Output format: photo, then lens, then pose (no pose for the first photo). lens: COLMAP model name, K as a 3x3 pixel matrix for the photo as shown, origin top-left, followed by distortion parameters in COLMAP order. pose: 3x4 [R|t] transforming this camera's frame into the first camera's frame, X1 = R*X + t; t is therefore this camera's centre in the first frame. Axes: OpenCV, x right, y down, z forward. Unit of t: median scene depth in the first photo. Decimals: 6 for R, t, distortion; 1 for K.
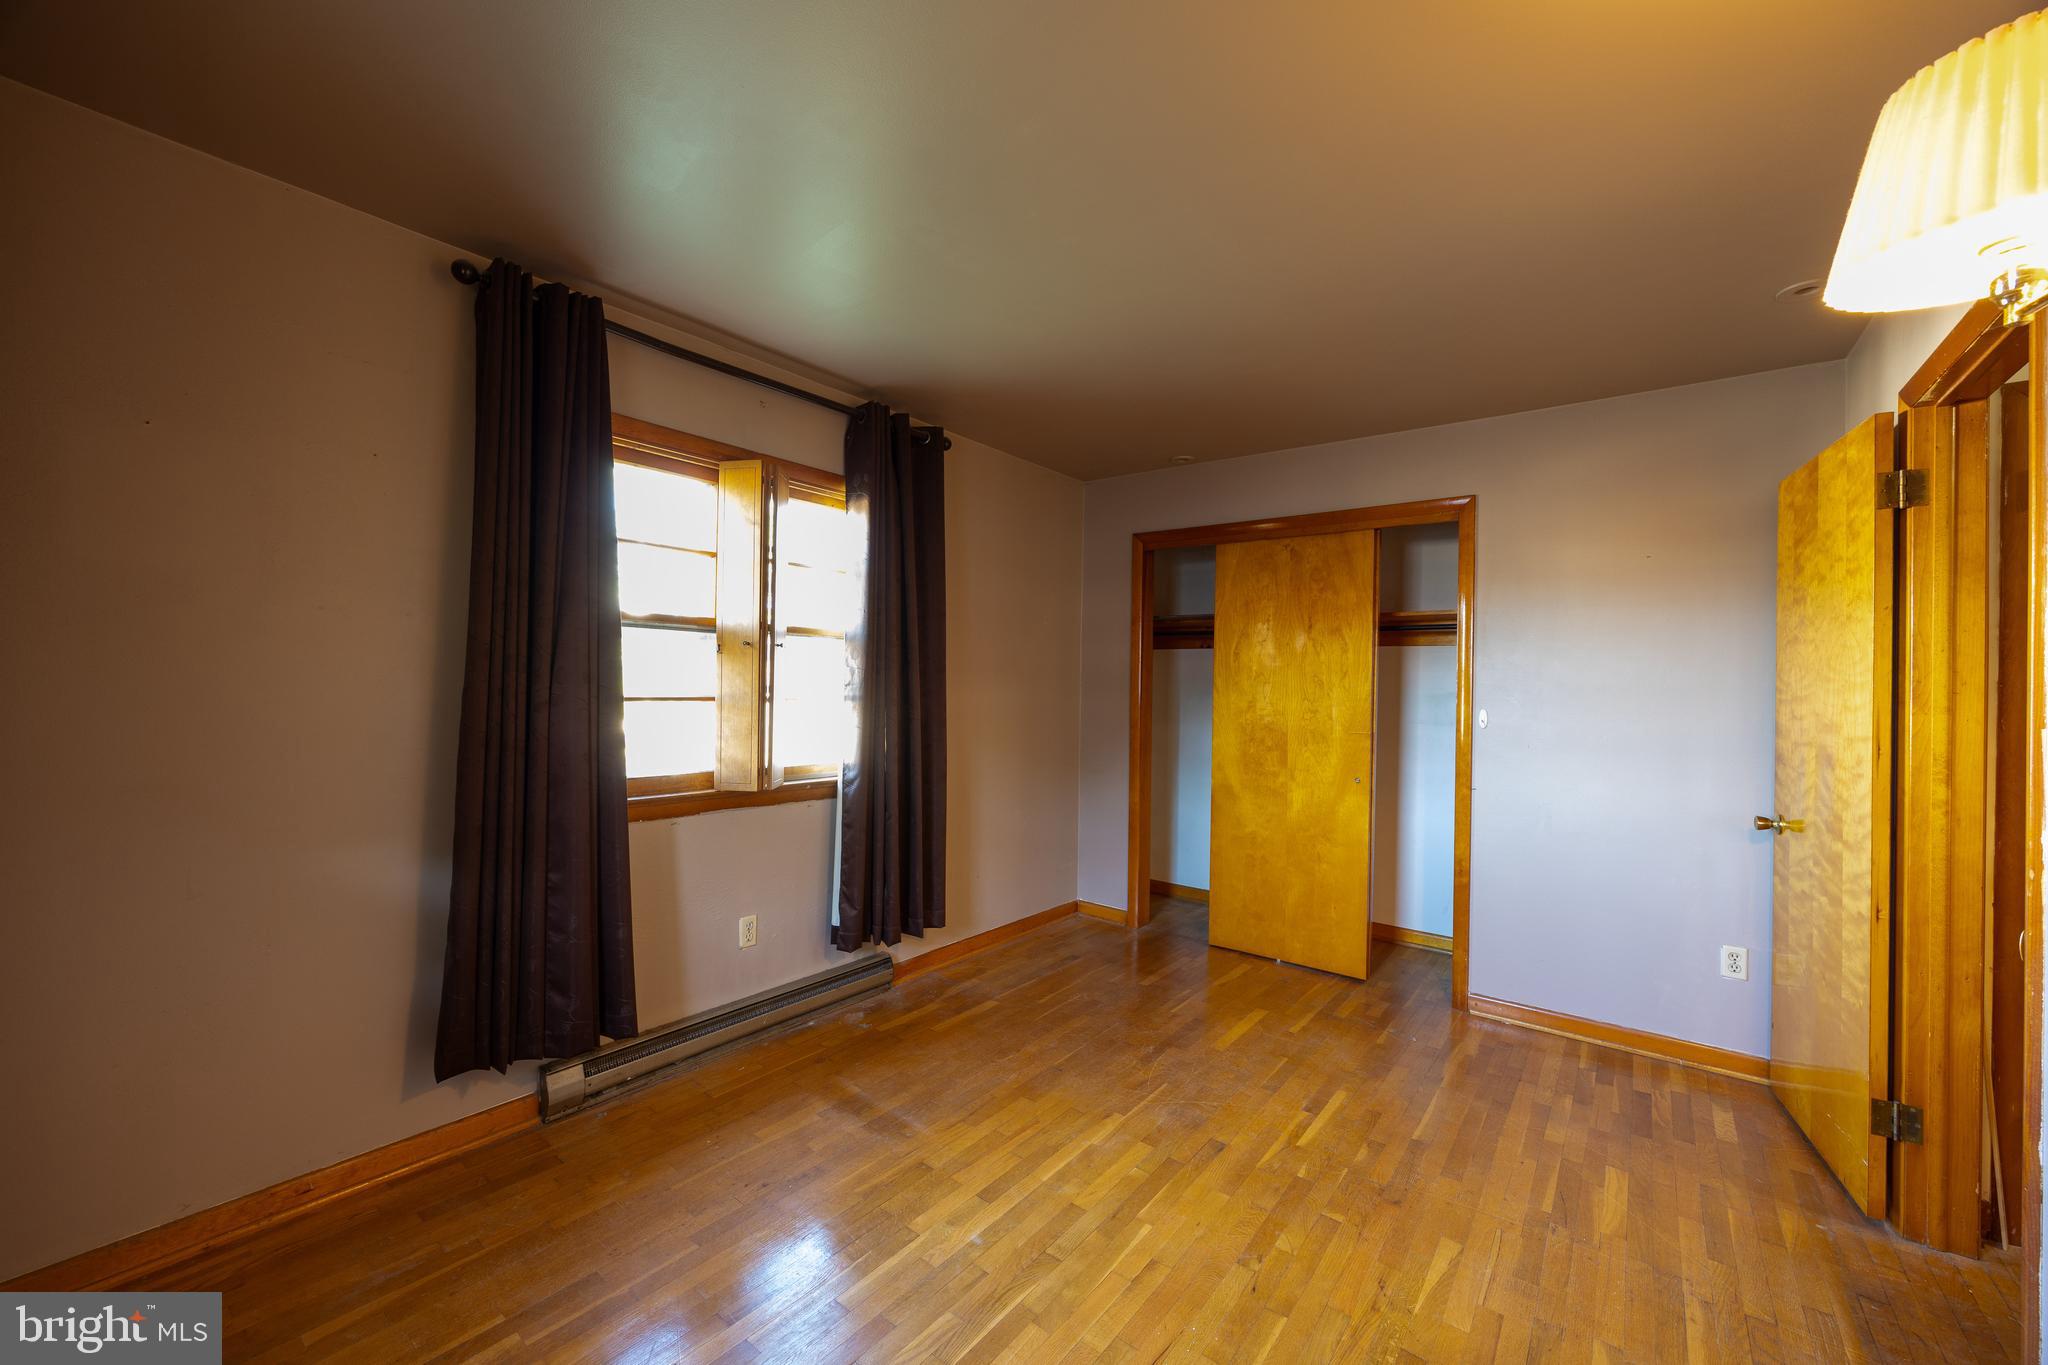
lens RADIAL K [[787.8, 0, 1029.9], [0, 787.8, 687.6], [0, 0, 1]] dist [-0.004233, -0.000033]
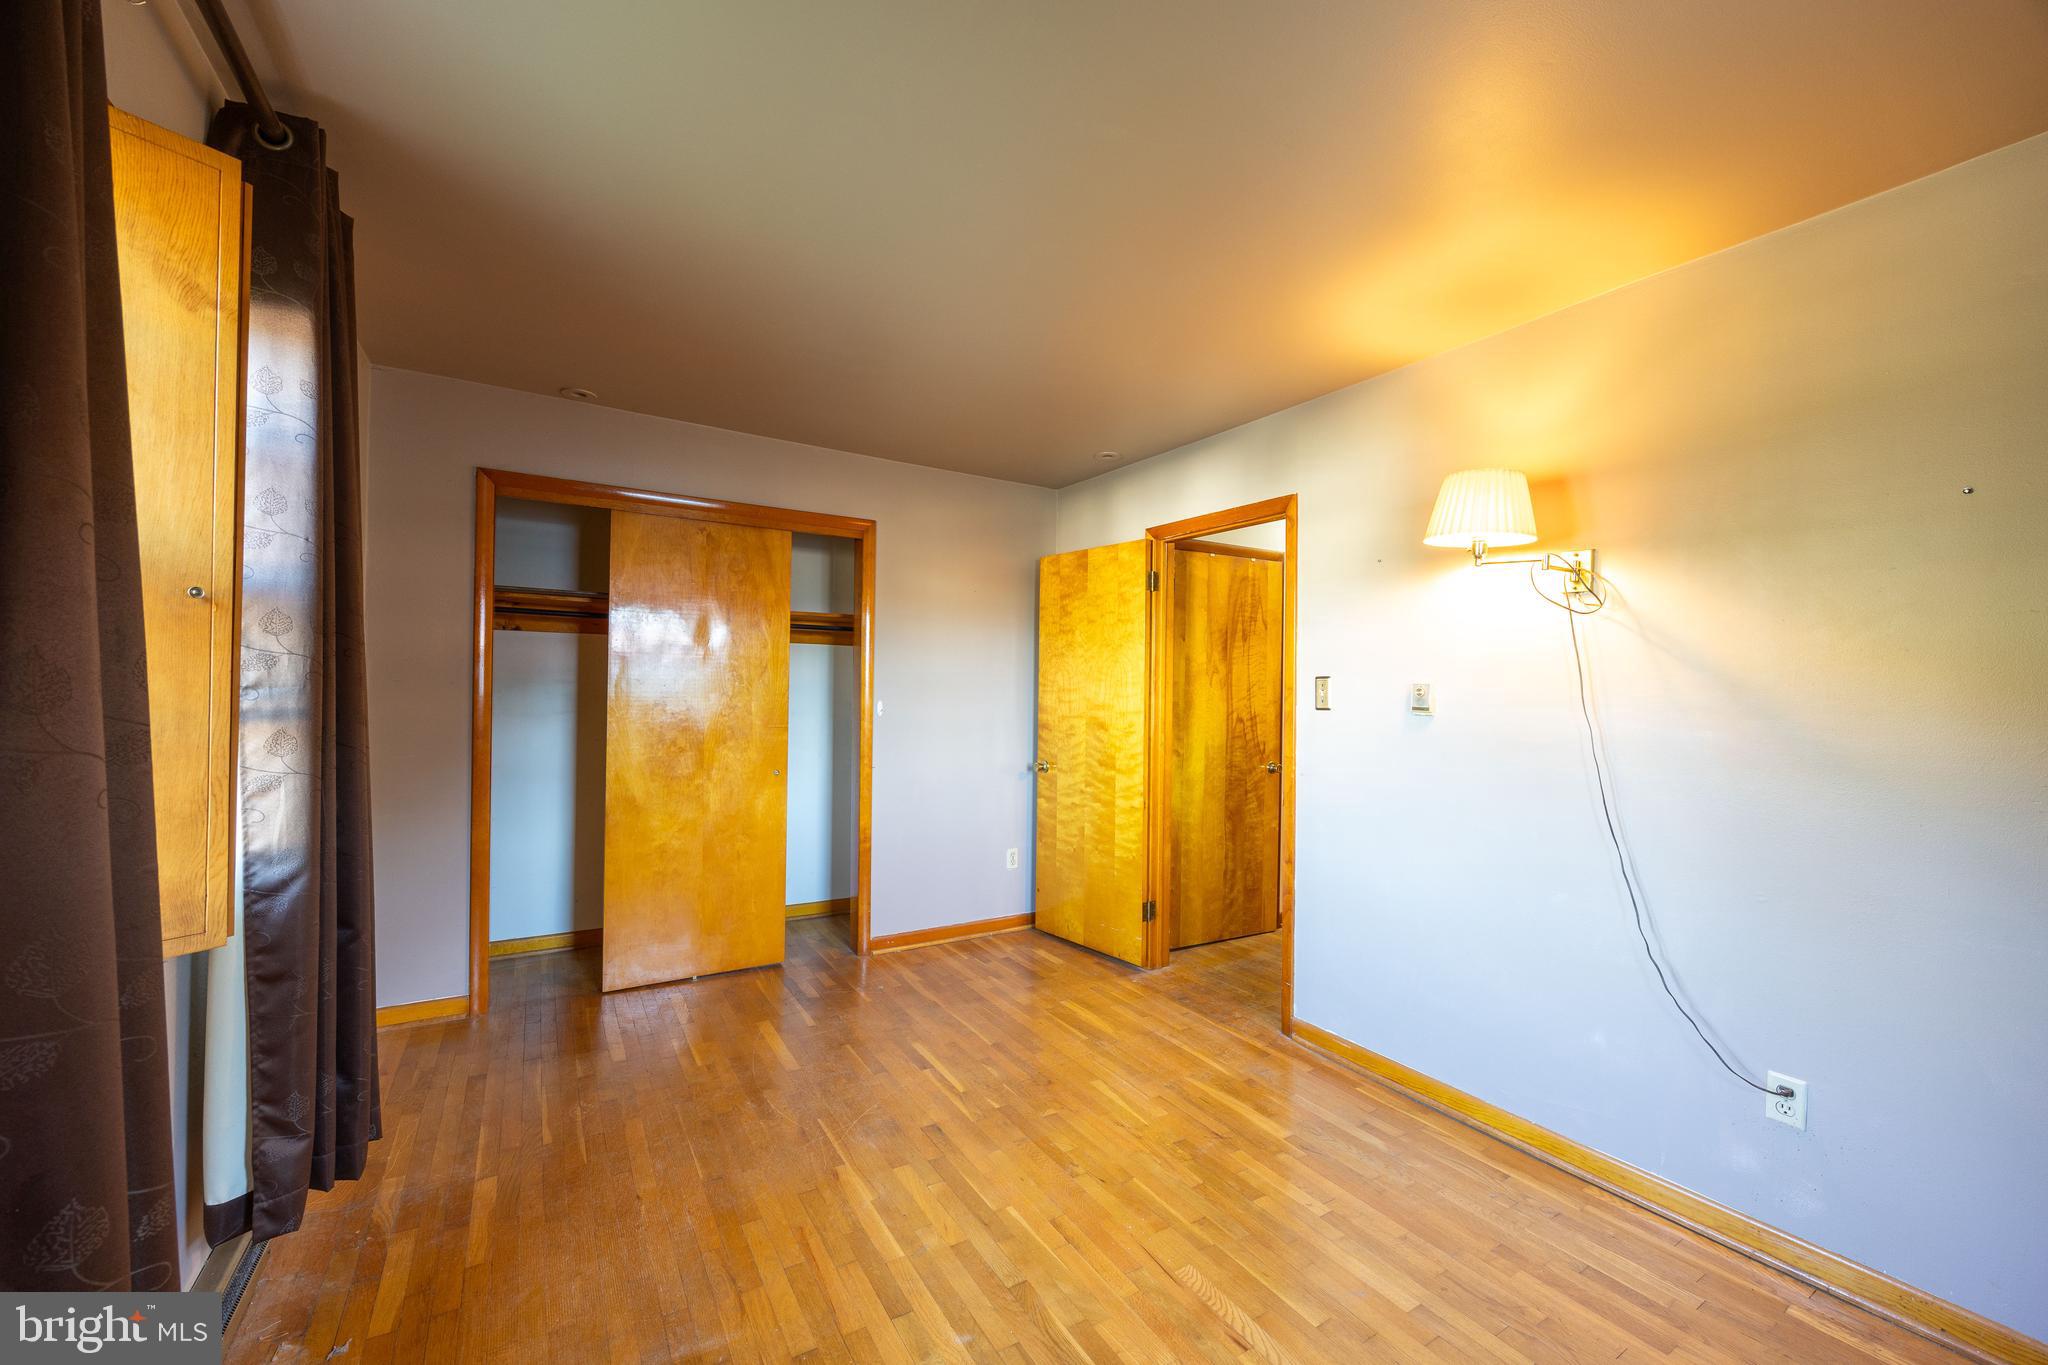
lens RADIAL K [[787.8, 0, 1029.1], [0, 787.8, 688.5], [0, 0, 1]] dist [-0.004233, -0.000033]
pose [[0.346834, -0.013804, 0.937825, -0.616141], [-0.007479, 0.999819, 0.017482, -0.017614], [-0.937897, -0.013077, 0.346668, 0.473785]]
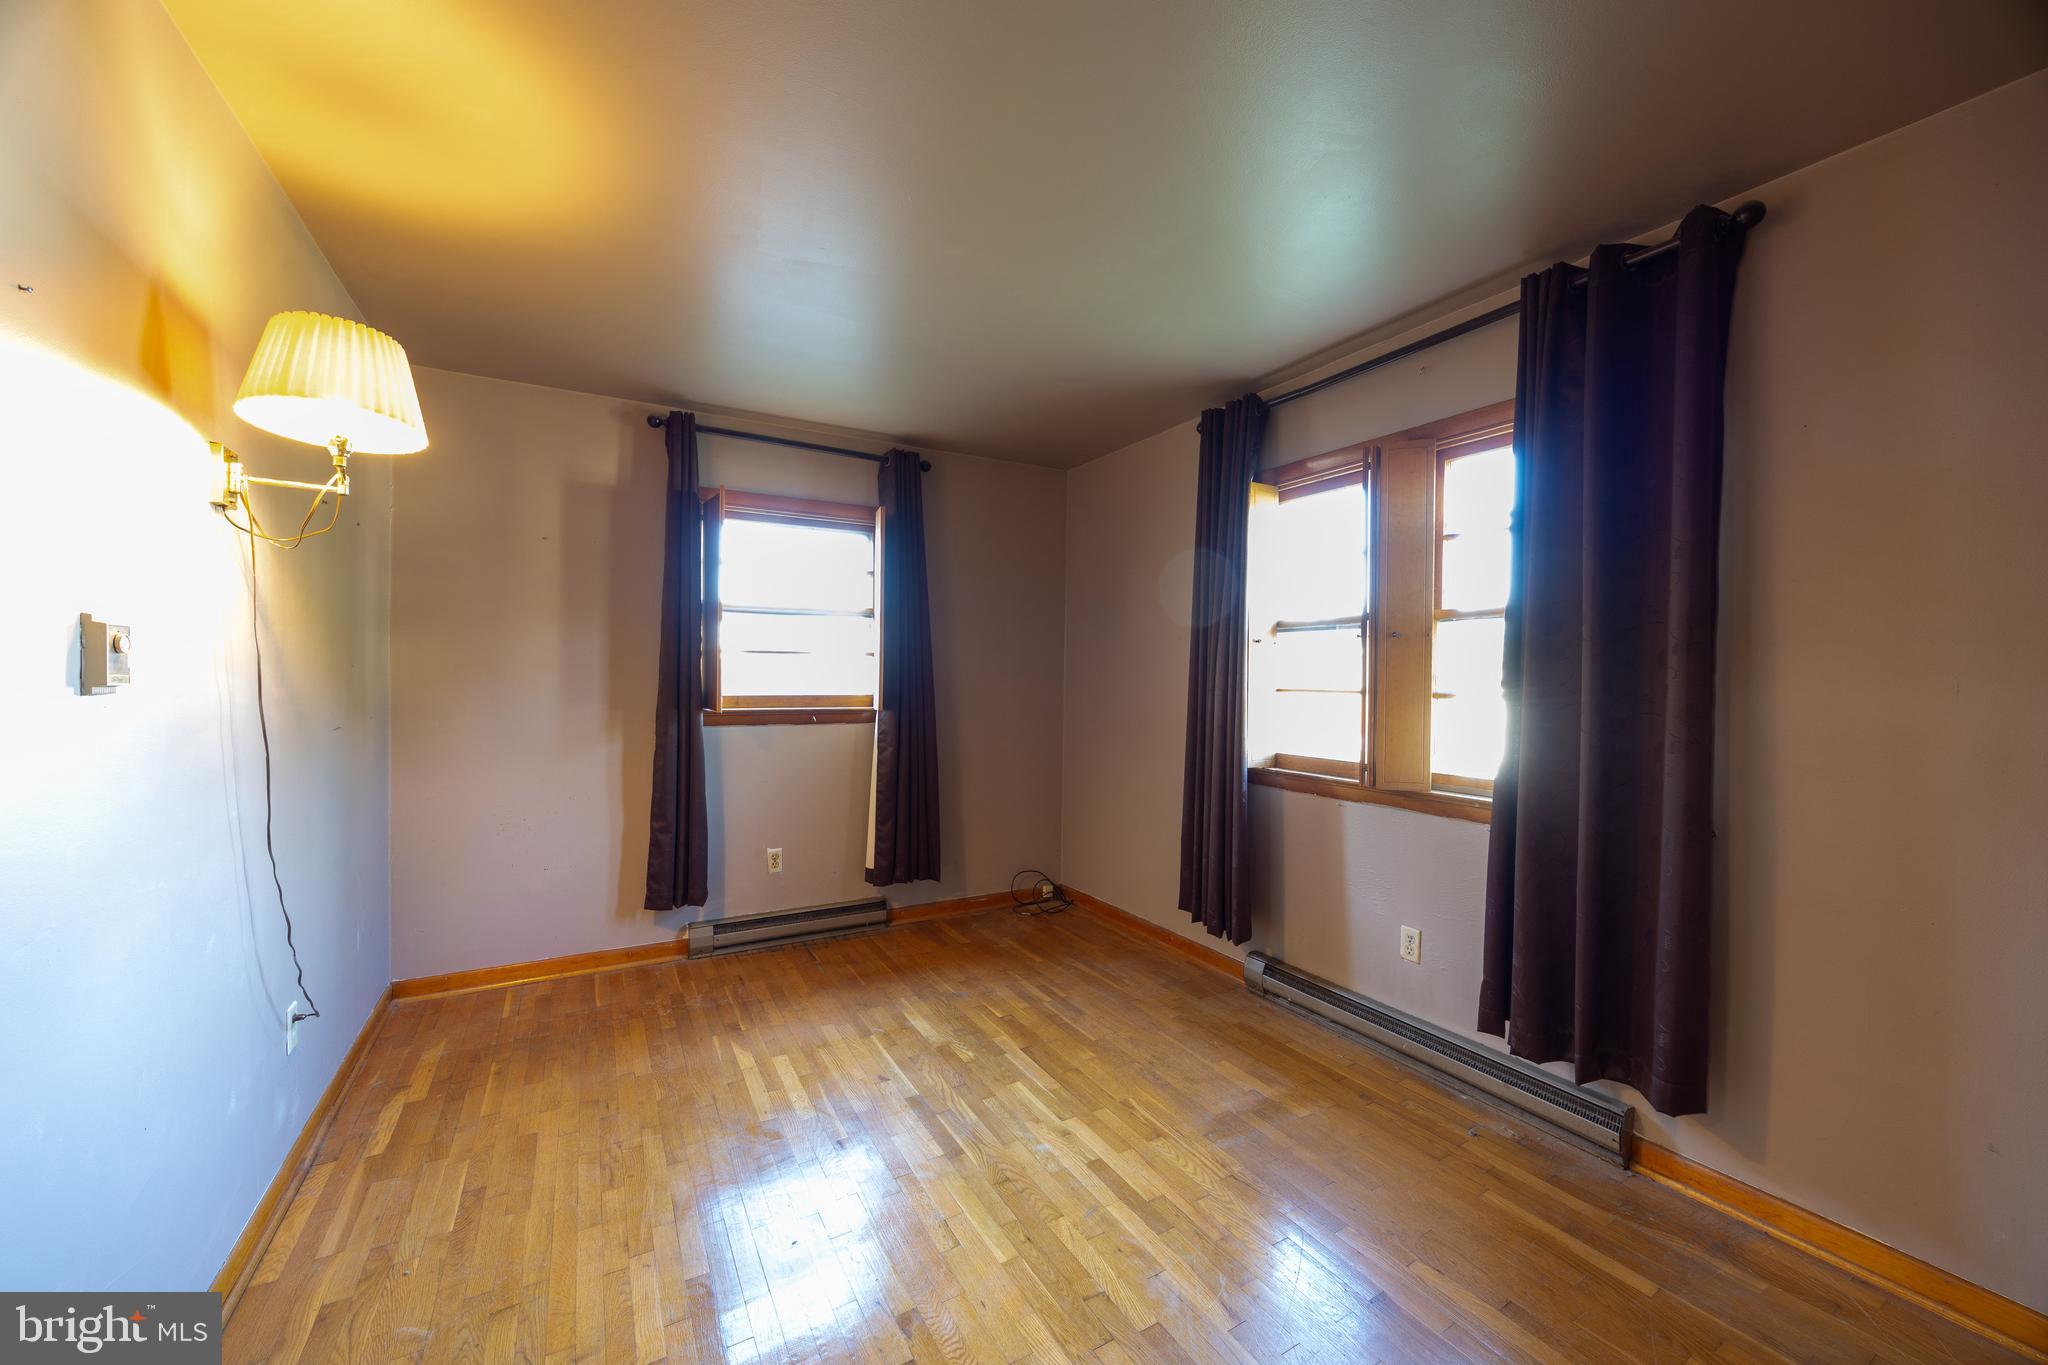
lens RADIAL K [[787.8, 0, 1027.2], [0, 787.8, 676.1], [0, 0, 1]] dist [-0.004233, -0.000033]
pose [[-0.381147, -0.018267, -0.924334, 0.755107], [-0.018595, 0.999754, -0.012090, 0.015936], [0.924327, 0.012580, -0.381393, 1.038647]]
